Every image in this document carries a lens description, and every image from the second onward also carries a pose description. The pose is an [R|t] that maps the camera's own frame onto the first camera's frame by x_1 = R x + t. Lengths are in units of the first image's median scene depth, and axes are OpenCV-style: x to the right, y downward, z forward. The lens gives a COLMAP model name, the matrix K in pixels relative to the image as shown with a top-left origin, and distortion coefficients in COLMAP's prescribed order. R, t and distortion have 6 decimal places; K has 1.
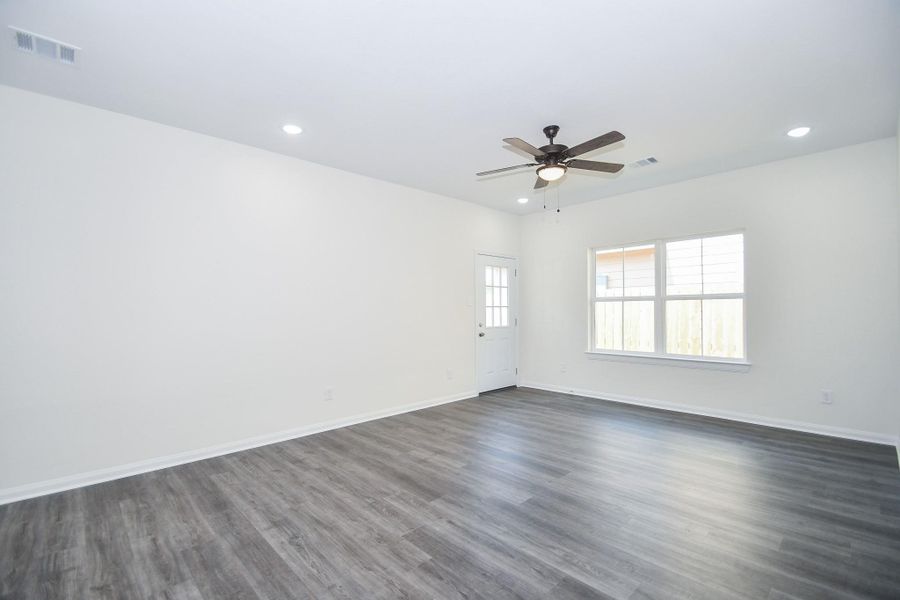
lens RADIAL K [[398.6, 0, 438.1], [0, 398.6, 309.8], [0, 0, 1]] dist [0.011261, -0.013558]
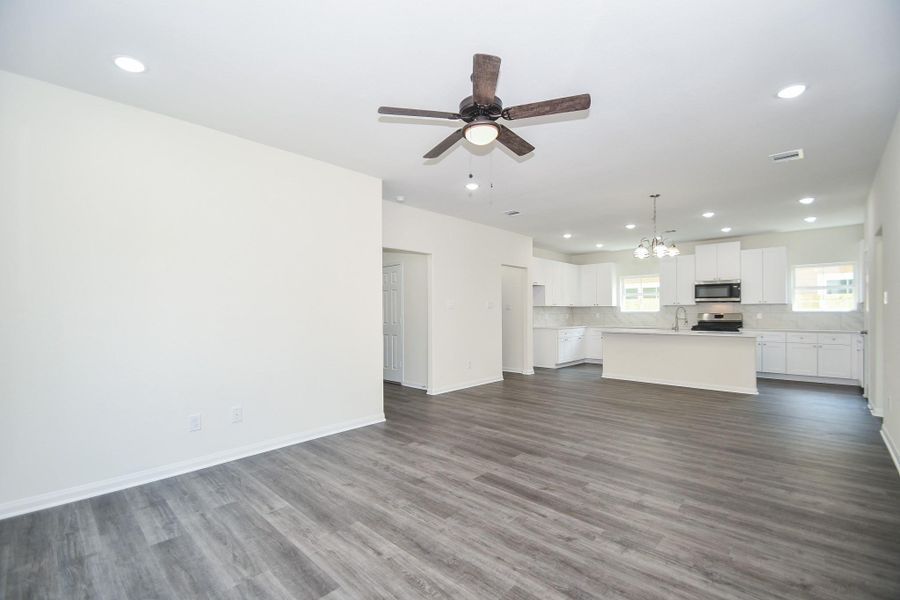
lens RADIAL K [[393.0, 0, 438.2], [0, 393.0, 309.6], [0, 0, 1]] dist [0.015070, -0.017791]
pose [[-0.998681, 0.012751, -0.049732, 0.310581], [0.013340, 0.999844, -0.011535, 0.000819], [0.049577, -0.012183, -0.998696, 1.321244]]
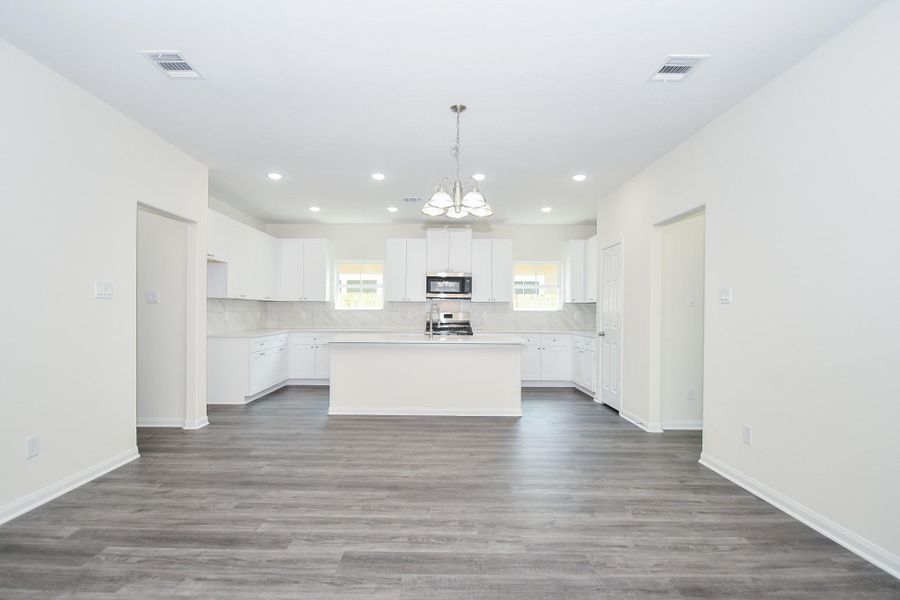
lens RADIAL K [[432.9, 0, 438.4], [0, 432.9, 311.3], [0, 0, 1]] dist [0.001081, -0.009623]
pose [[-0.684198, 0.005375, -0.729277, 0.169871], [0.001713, 0.999982, 0.005763, 0.000922], [0.729295, 0.002694, -0.684194, 0.672692]]
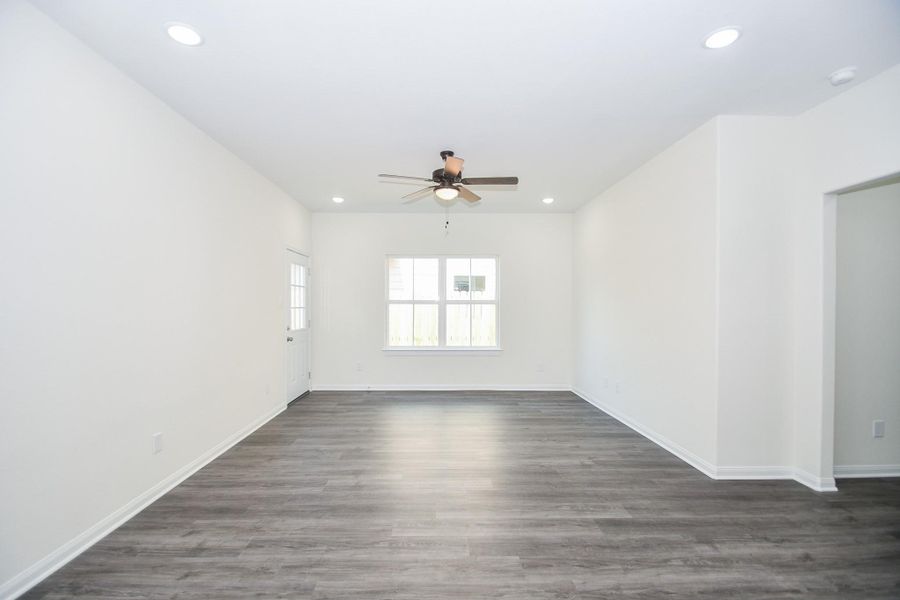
lens RADIAL K [[393.0, 0, 438.2], [0, 393.0, 309.6], [0, 0, 1]] dist [0.015070, -0.017791]
pose [[0.675393, 0.000391, 0.737458, -0.412447], [-0.008492, 0.999938, 0.007248, -0.017584], [-0.737409, -0.011157, 0.675354, 0.203721]]
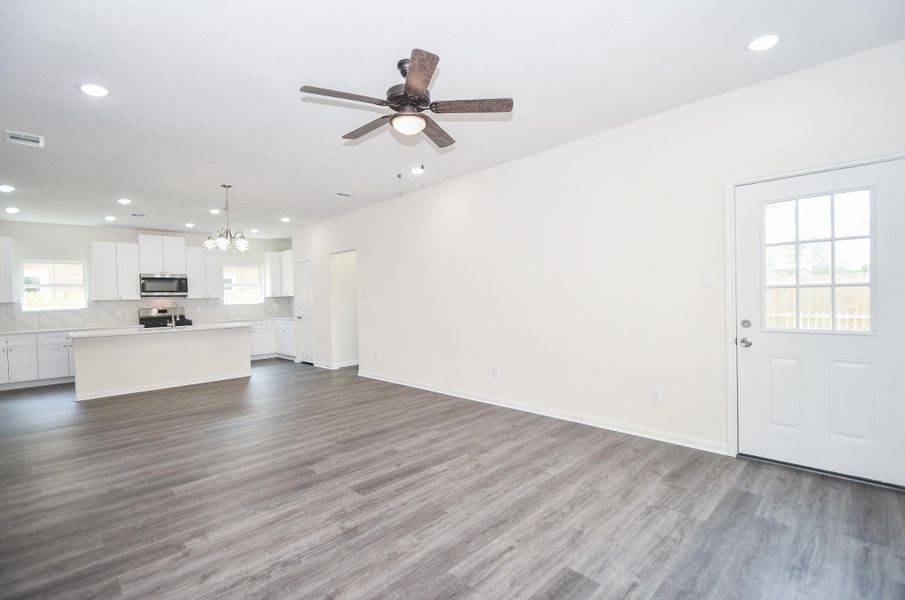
lens RADIAL K [[411.4, 0, 450.3], [0, 411.4, 298.4], [0, 0, 1]] dist [0.022937, -0.019013]
pose [[0.027678, 0.012204, -0.999542, 0.819985], [0.029426, 0.999482, 0.013018, -0.015805], [0.999184, -0.029773, 0.027305, 0.792260]]
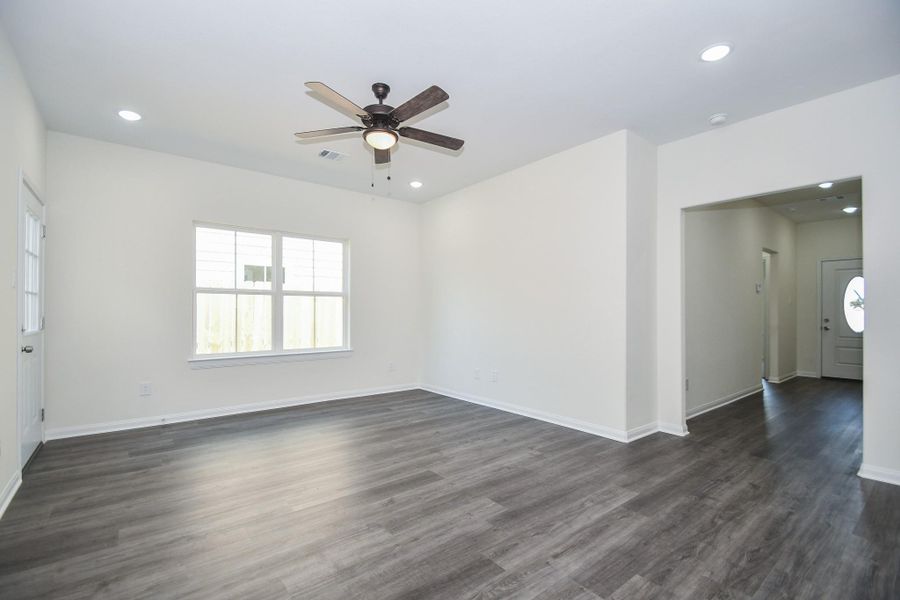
lens RADIAL K [[398.6, 0, 438.1], [0, 398.6, 309.8], [0, 0, 1]] dist [0.011261, -0.013558]
pose [[0.090688, 0.010378, 0.995825, -0.415852], [-0.005735, 0.999935, -0.009899, 0.021080], [-0.995863, -0.004813, 0.090742, 0.603662]]
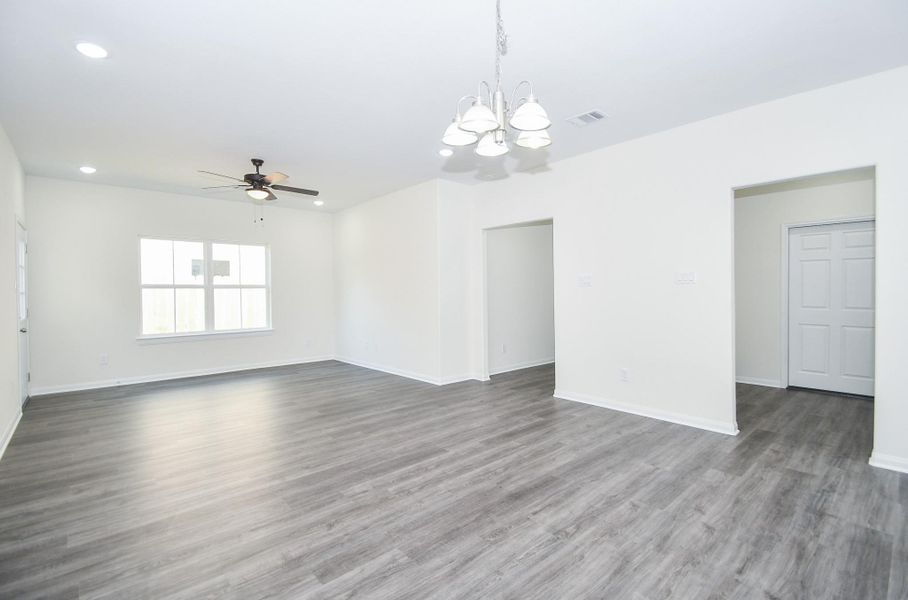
lens RADIAL K [[412.8, 0, 451.8], [0, 412.8, 298.4], [0, 0, 1]] dist [0.022937, -0.019013]
pose [[0.025109, -0.007158, 0.999659, -0.828794], [0.007679, 0.999946, 0.006967, 0.004386], [-0.999655, 0.007501, 0.025163, 0.237583]]
